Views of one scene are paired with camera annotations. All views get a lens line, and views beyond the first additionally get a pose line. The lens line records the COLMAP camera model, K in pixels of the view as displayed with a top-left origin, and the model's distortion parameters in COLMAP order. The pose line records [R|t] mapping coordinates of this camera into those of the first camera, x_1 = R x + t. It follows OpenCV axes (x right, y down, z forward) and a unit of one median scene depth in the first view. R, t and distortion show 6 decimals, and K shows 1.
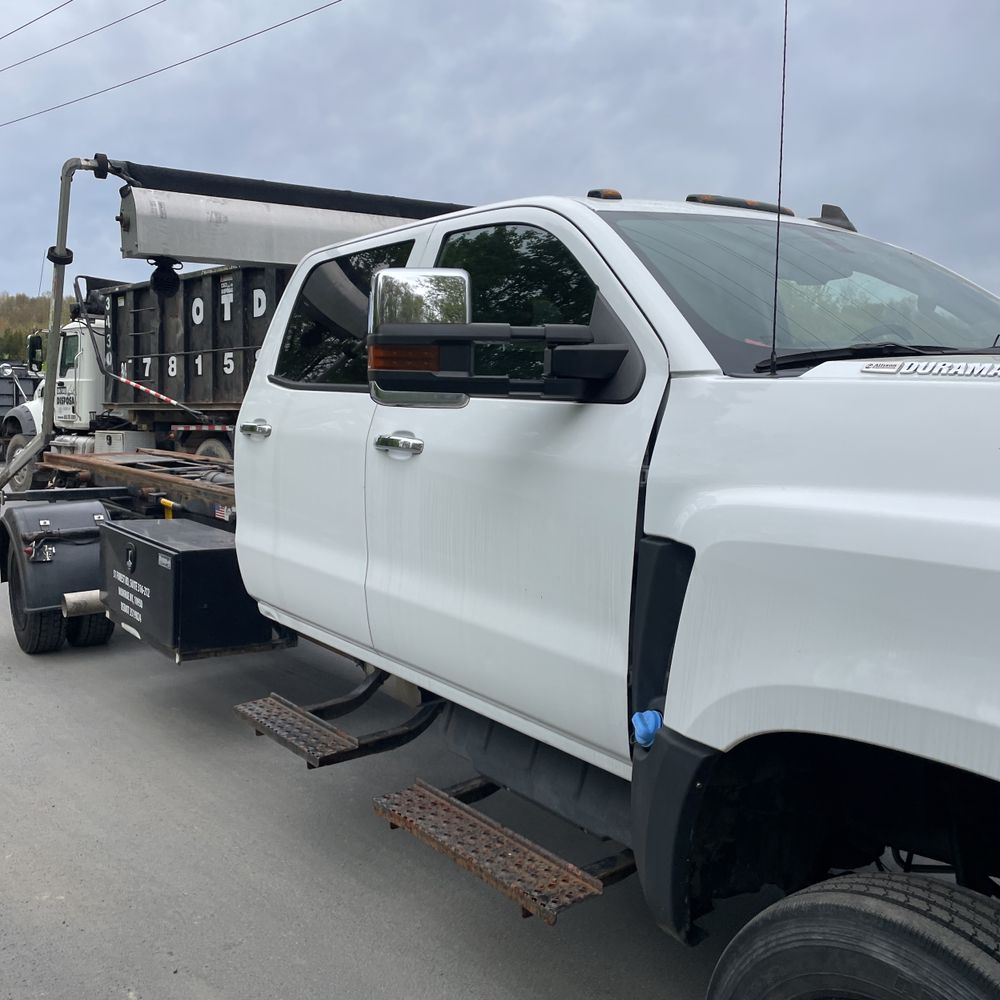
lens RADIAL K [[981.2, 0, 500.0], [0, 981.2, 500.0], [0, 0, 1]] dist [0.127345, -0.151173]
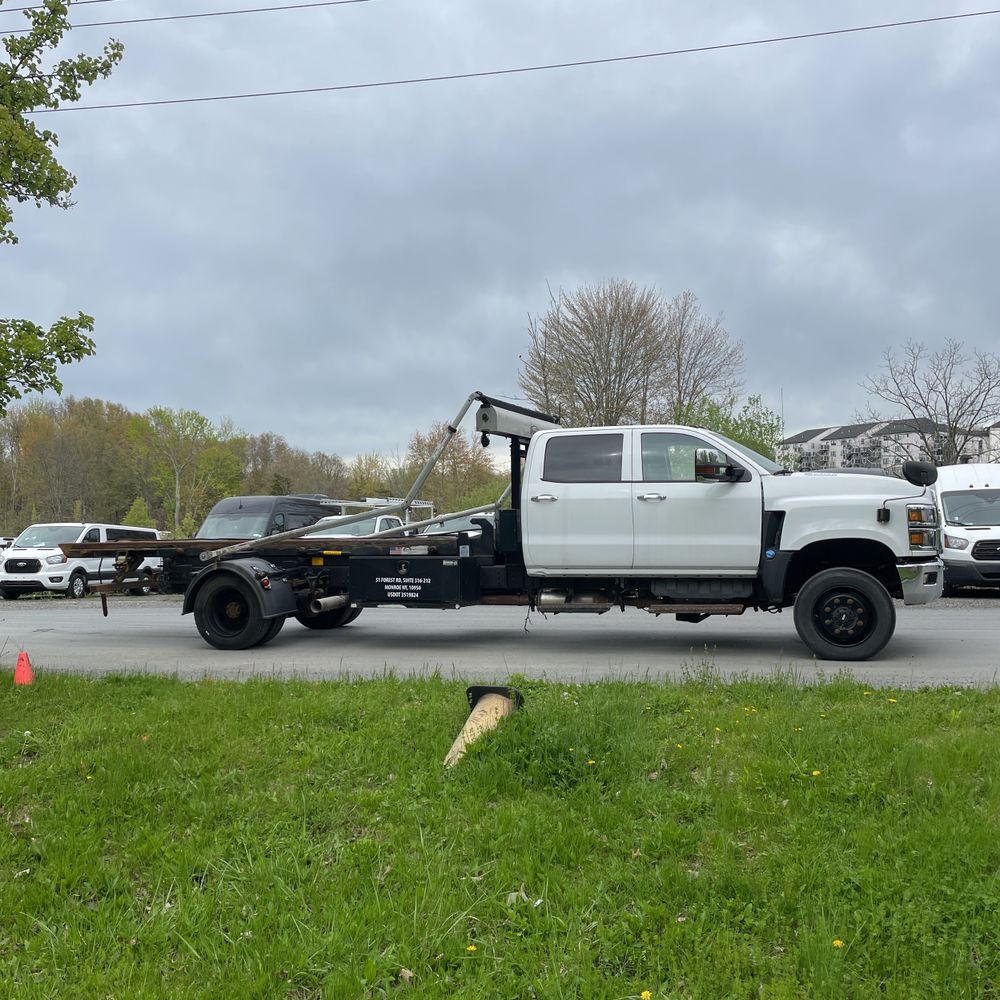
lens RADIAL K [[966.6, 0, 523.8], [0, 966.6, 499.9], [0, 0, 1]] dist [0.131848, -0.001592]
pose [[0.801976, 0.001180, 0.597355, -2.402860], [0.076486, 0.991564, -0.104644, 0.259344], [-0.592439, 0.129611, 0.795120, -1.327970]]
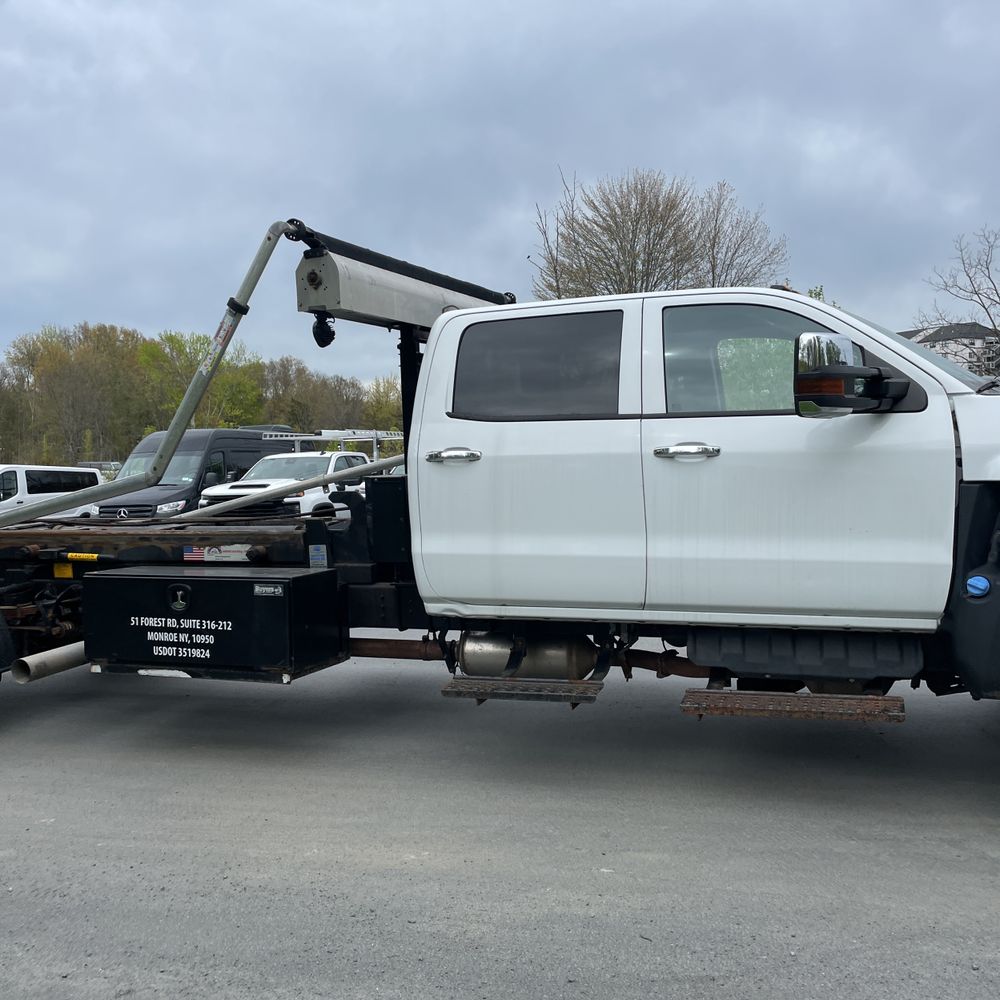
lens RADIAL K [[981.2, 0, 500.0], [0, 981.2, 500.0], [0, 0, 1]] dist [0.127345, -0.151173]
pose [[0.831268, -0.060245, 0.552597, -1.152609], [0.091296, 0.995407, -0.028815, 0.031547], [-0.548323, 0.074403, 0.832950, -0.052970]]
